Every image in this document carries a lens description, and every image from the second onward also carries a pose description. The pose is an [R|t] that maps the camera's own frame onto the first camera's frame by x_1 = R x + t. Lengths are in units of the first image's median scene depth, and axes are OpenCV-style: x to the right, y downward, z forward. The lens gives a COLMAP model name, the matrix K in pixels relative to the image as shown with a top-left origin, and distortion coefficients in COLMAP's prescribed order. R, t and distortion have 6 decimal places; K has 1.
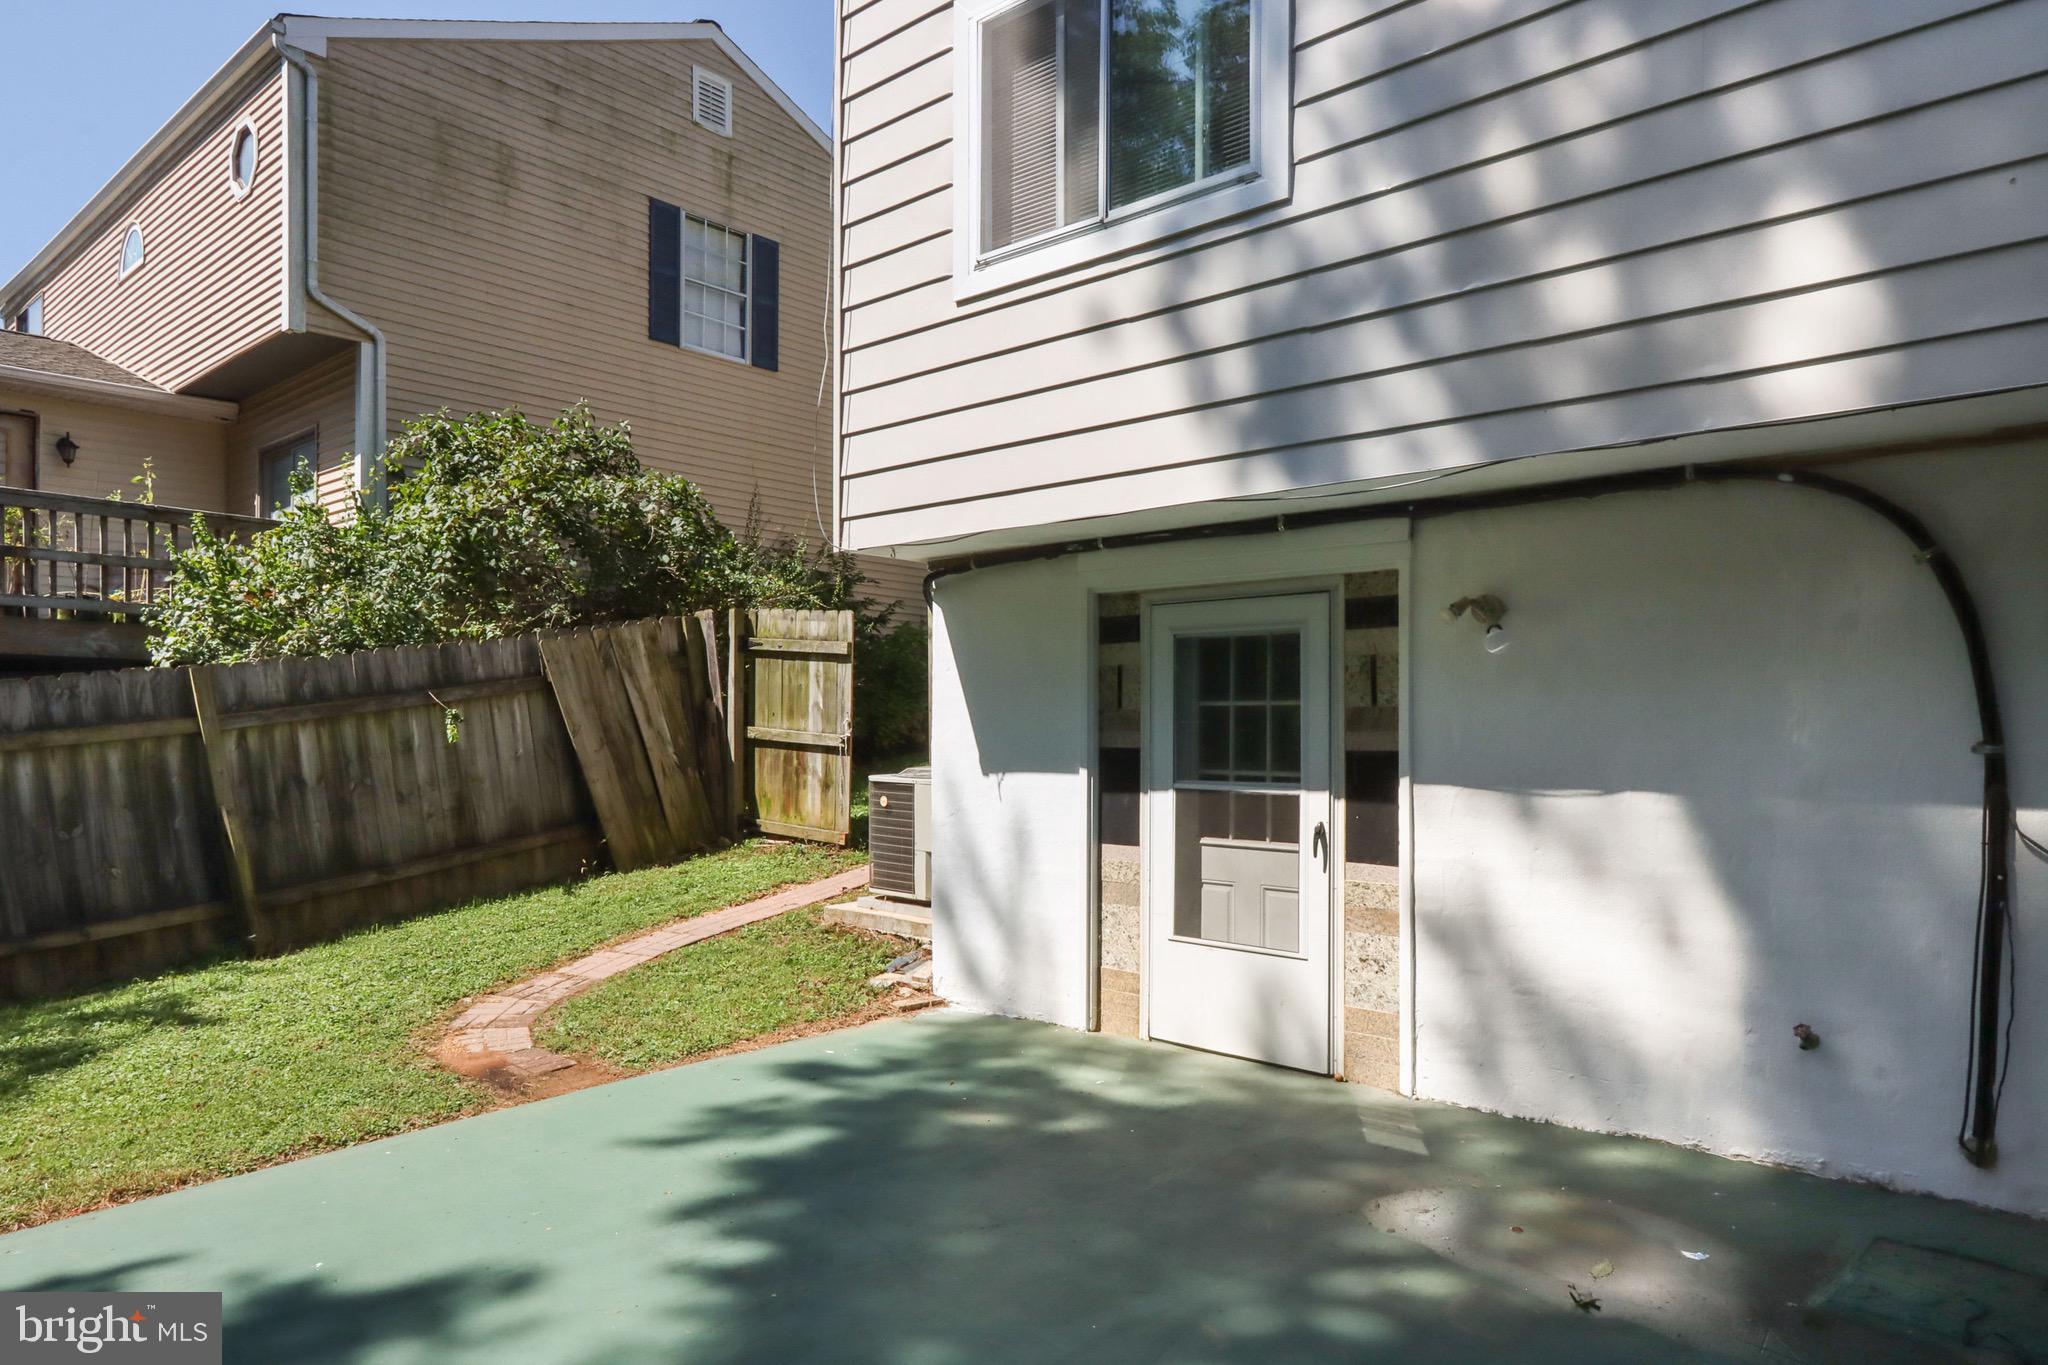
lens RADIAL K [[1270.9, 0, 993.9], [0, 1270.9, 716.3], [0, 0, 1]] dist [-0.002769, 0.017111]
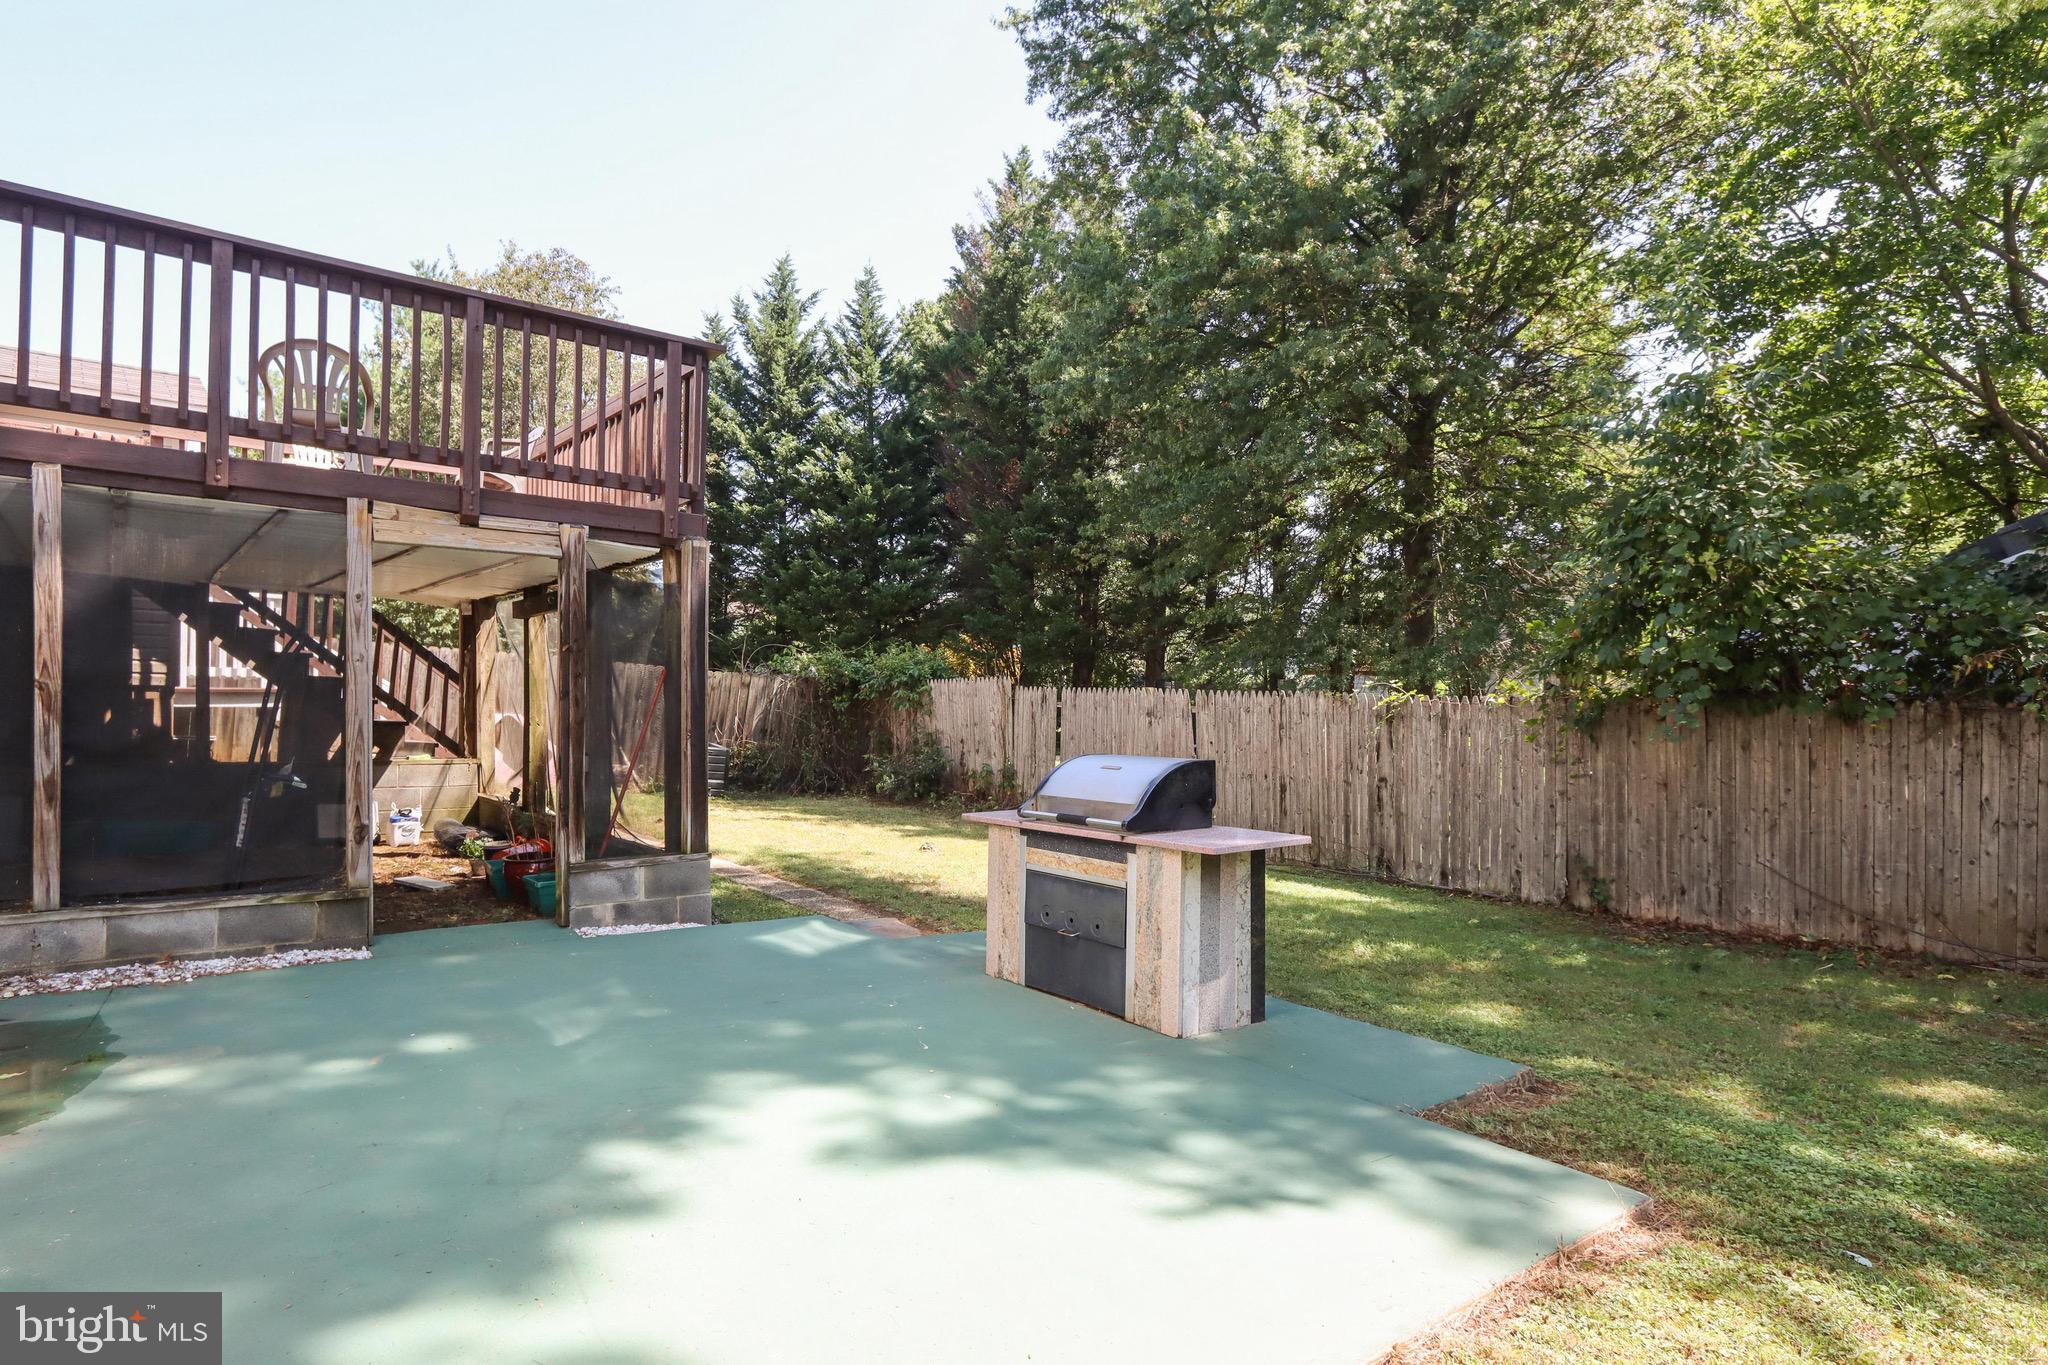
lens RADIAL K [[1154.3, 0, 1024.0], [0, 1154.3, 682.5], [0, 0, 1]] dist [0.004303, 0.000397]
pose [[-0.989223, -0.014511, 0.145695, -0.277732], [-0.019449, 0.999282, -0.032525, 0.025445], [-0.145119, -0.035008, -0.988795, 0.815182]]
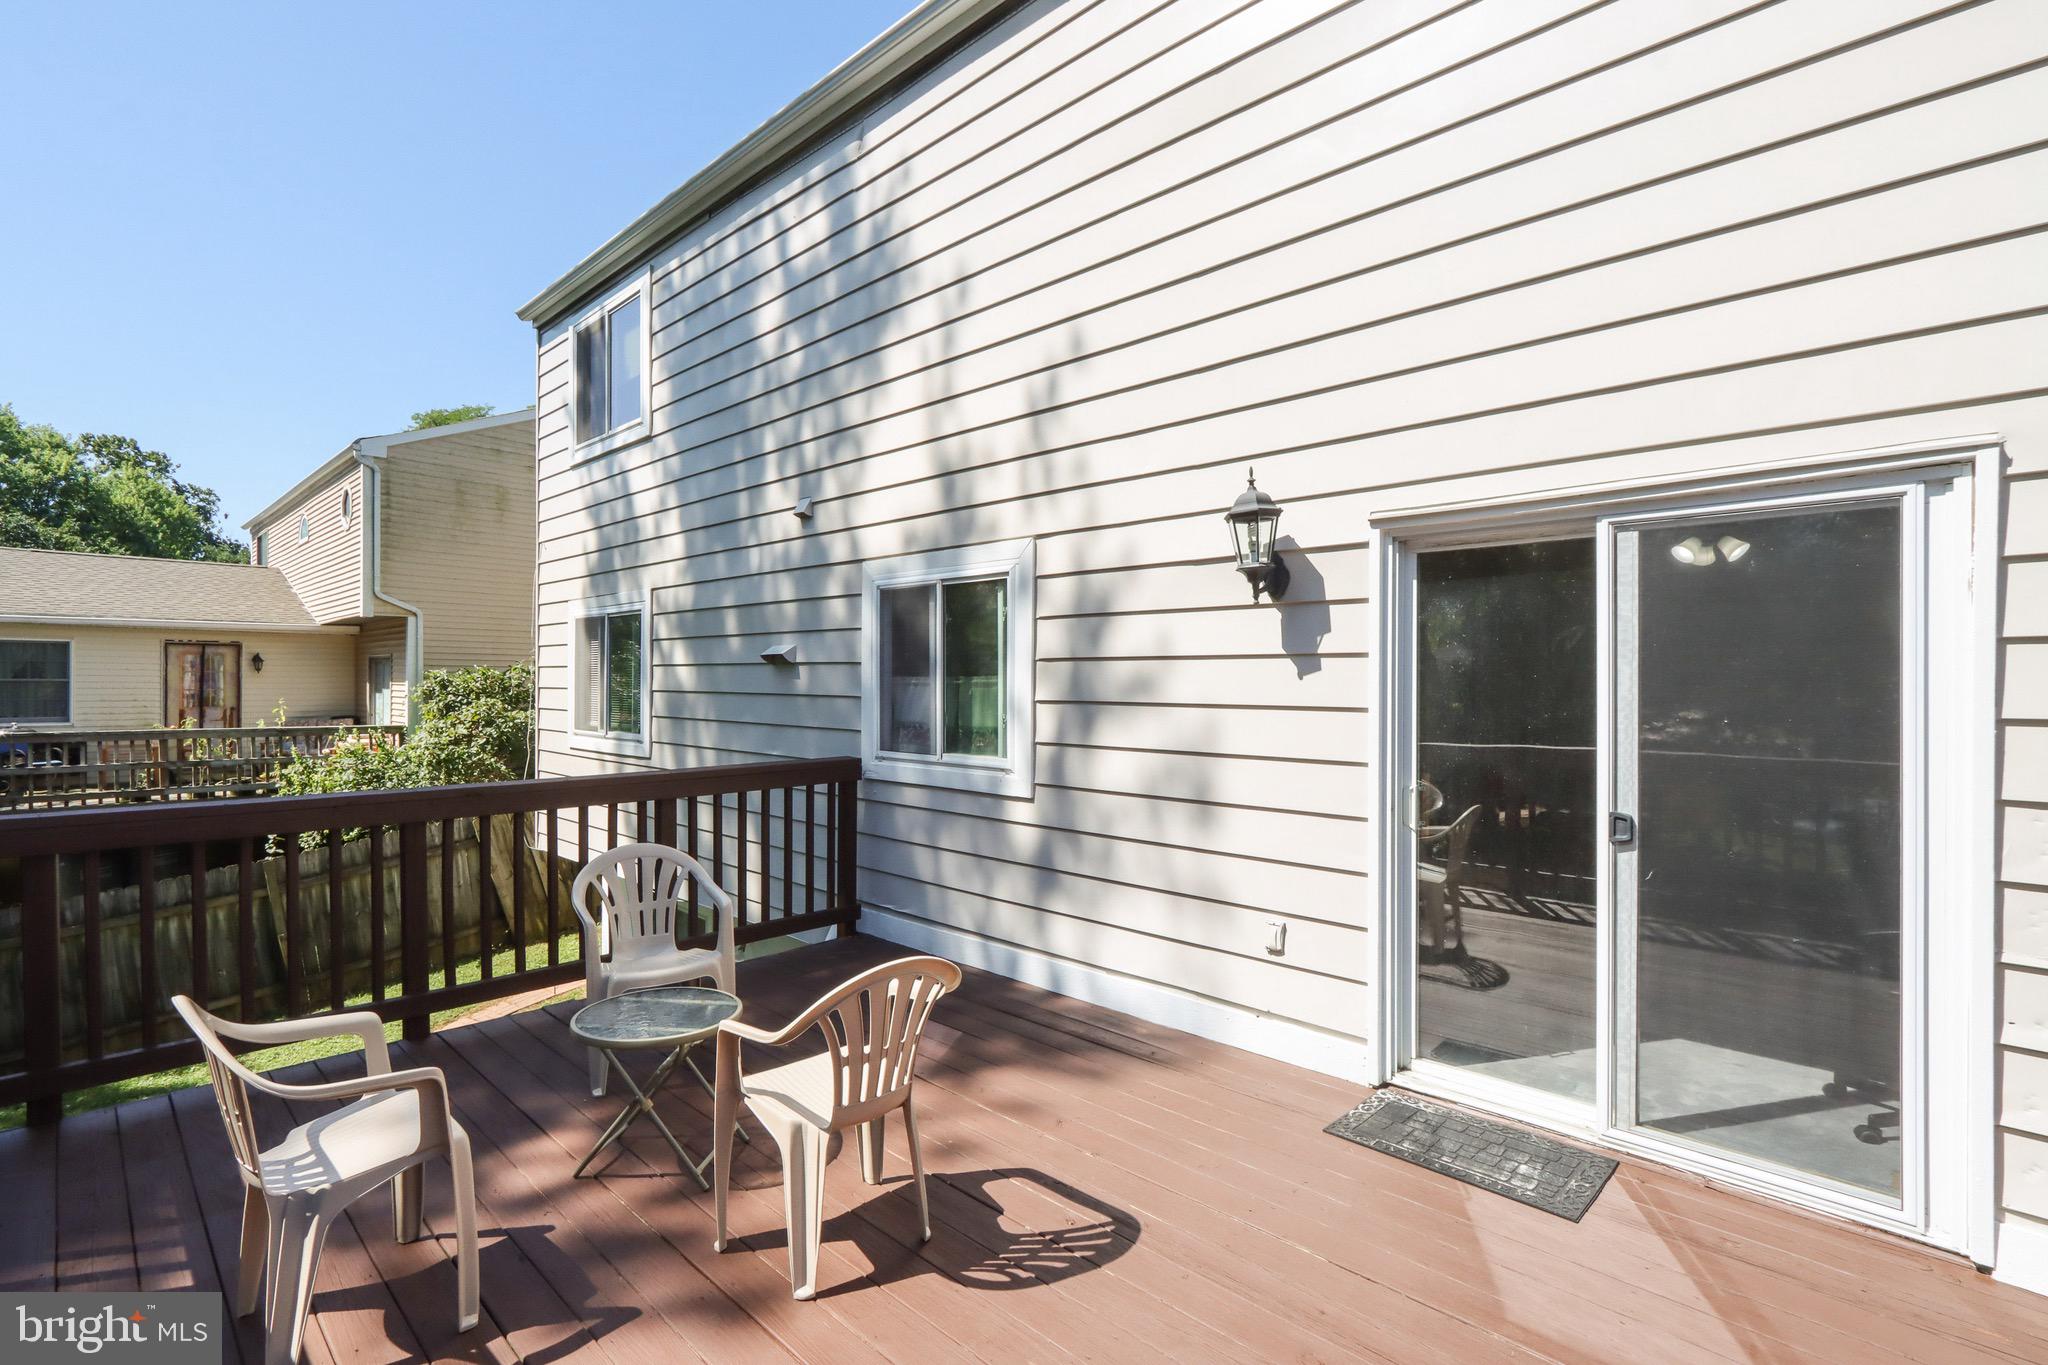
lens RADIAL K [[934.5, 0, 998.0], [0, 934.5, 686.7], [0, 0, 1]] dist [-0.002049, -0.000194]
pose [[0.999273, 0.003929, -0.037932, 0.519515], [-0.003384, 0.999890, 0.014434, -0.319415], [0.037985, -0.014295, 0.999176, -0.357607]]
